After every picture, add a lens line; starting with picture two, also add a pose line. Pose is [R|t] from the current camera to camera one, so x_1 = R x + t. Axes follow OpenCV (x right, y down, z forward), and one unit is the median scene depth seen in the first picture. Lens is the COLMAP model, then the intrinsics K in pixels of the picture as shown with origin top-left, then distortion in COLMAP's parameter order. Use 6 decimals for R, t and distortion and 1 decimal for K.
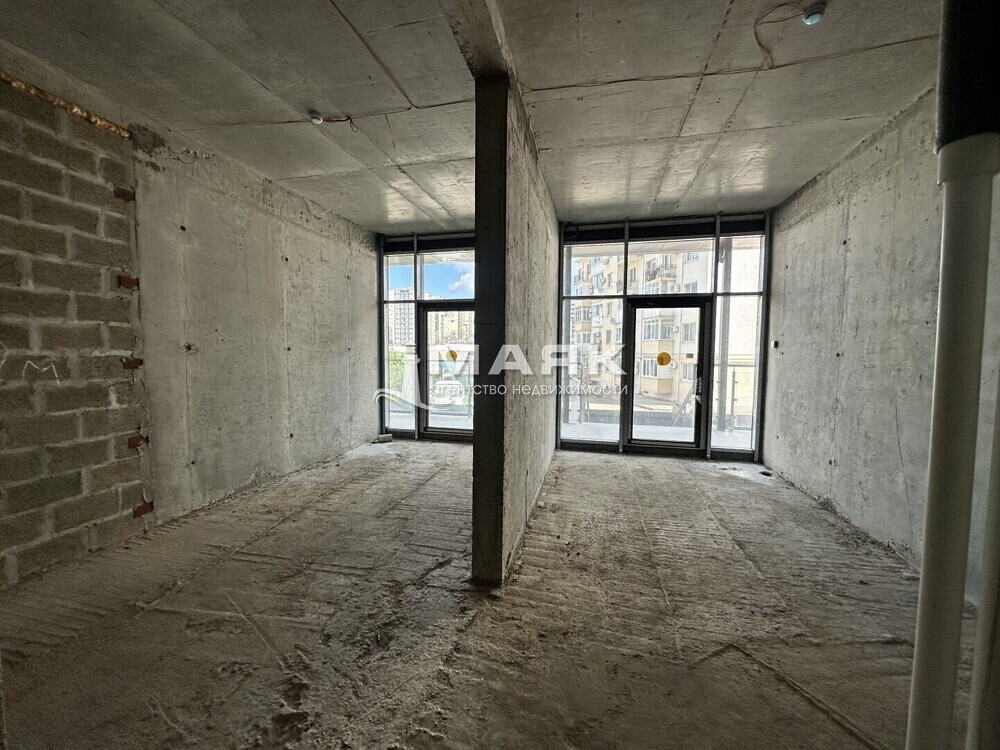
lens RADIAL K [[397.1, 0, 499.4], [0, 397.1, 374.3], [0, 0, 1]] dist [-0.004659, 0.000898]
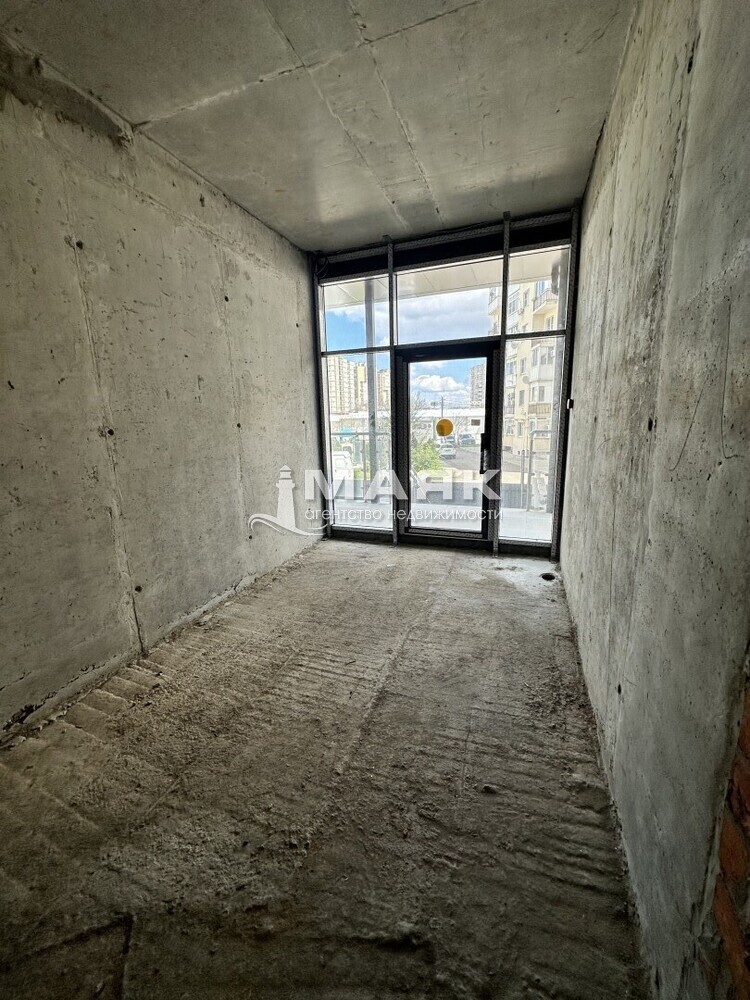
lens RADIAL K [[397.1, 0, 375.1], [0, 397.1, 498.1], [0, 0, 1]] dist [-0.004659, 0.000898]
pose [[0.992142, -0.009997, -0.124716, 0.666108], [0.027433, 0.989928, 0.138887, -0.024981], [0.122071, -0.141217, 0.982424, 0.339165]]
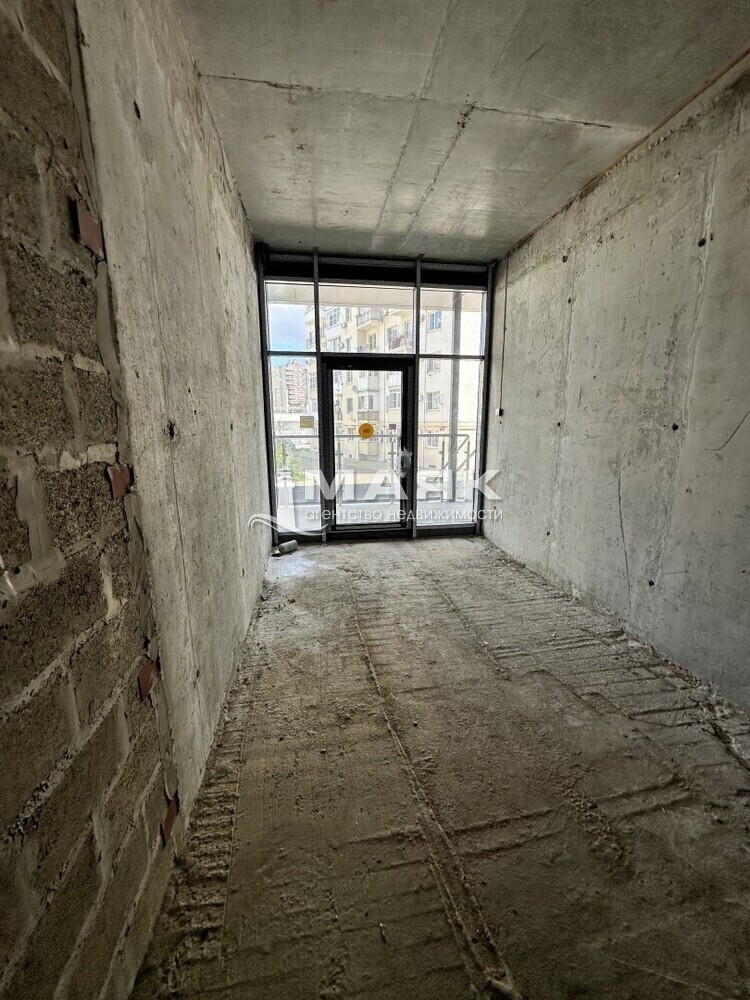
lens RADIAL K [[397.1, 0, 375.1], [0, 397.1, 498.9], [0, 0, 1]] dist [-0.004659, 0.000898]
pose [[0.921403, -0.087407, 0.378650, -0.821150], [0.034645, 0.988973, 0.143988, -0.052790], [-0.387060, -0.119553, 0.914271, 0.561611]]
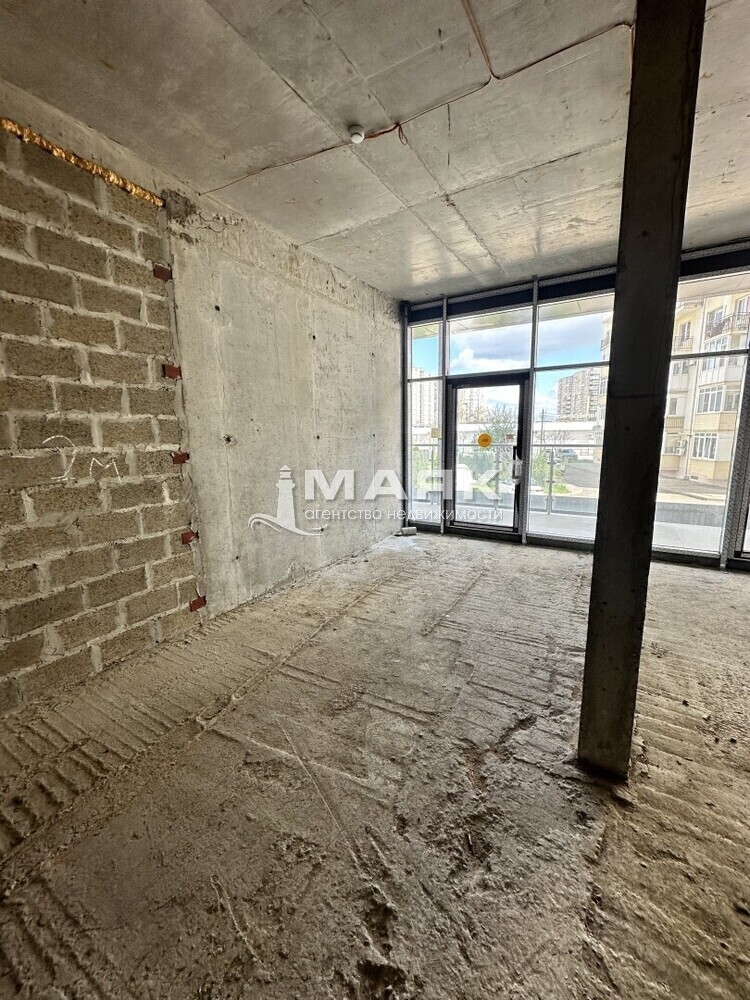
lens RADIAL K [[397.1, 0, 375.3], [0, 397.1, 499.3], [0, 0, 1]] dist [-0.004659, 0.000898]
pose [[0.953961, 0.027411, -0.298675, -0.175946], [0.005197, 0.994155, 0.107838, -0.027487], [0.299885, -0.104426, 0.948243, 0.207165]]
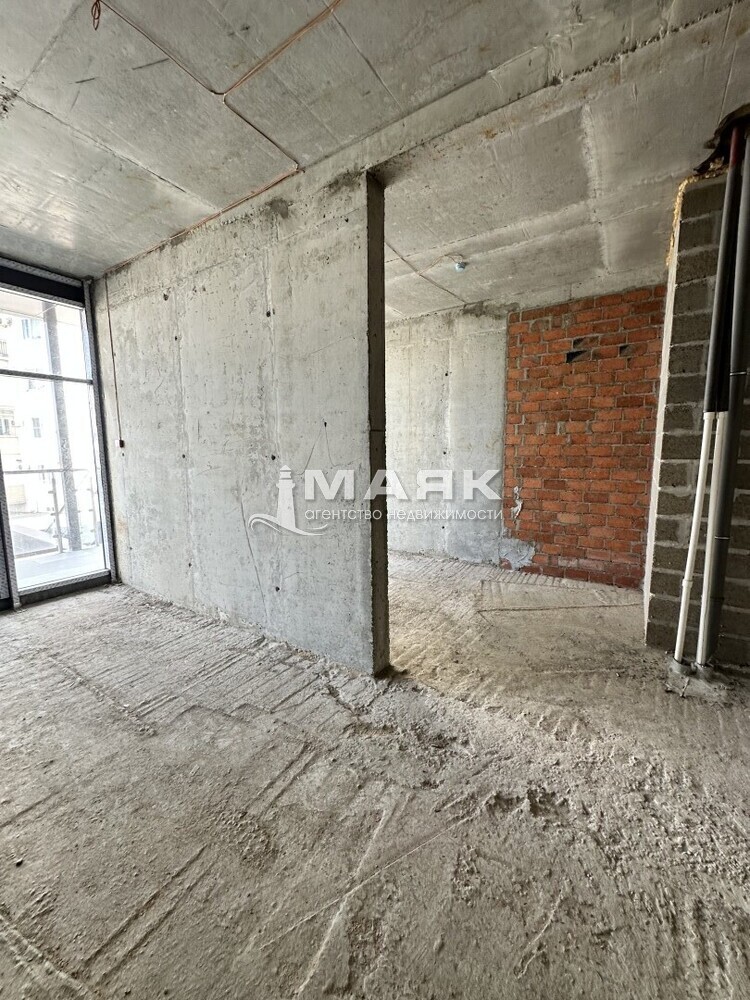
lens RADIAL K [[397.1, 0, 374.6], [0, 397.1, 499.0], [0, 0, 1]] dist [-0.004659, 0.000898]
pose [[0.337374, -0.130224, 0.932320, -0.790683], [0.066611, 0.991205, 0.114345, -0.053592], [-0.939011, 0.023526, 0.343082, 0.510060]]
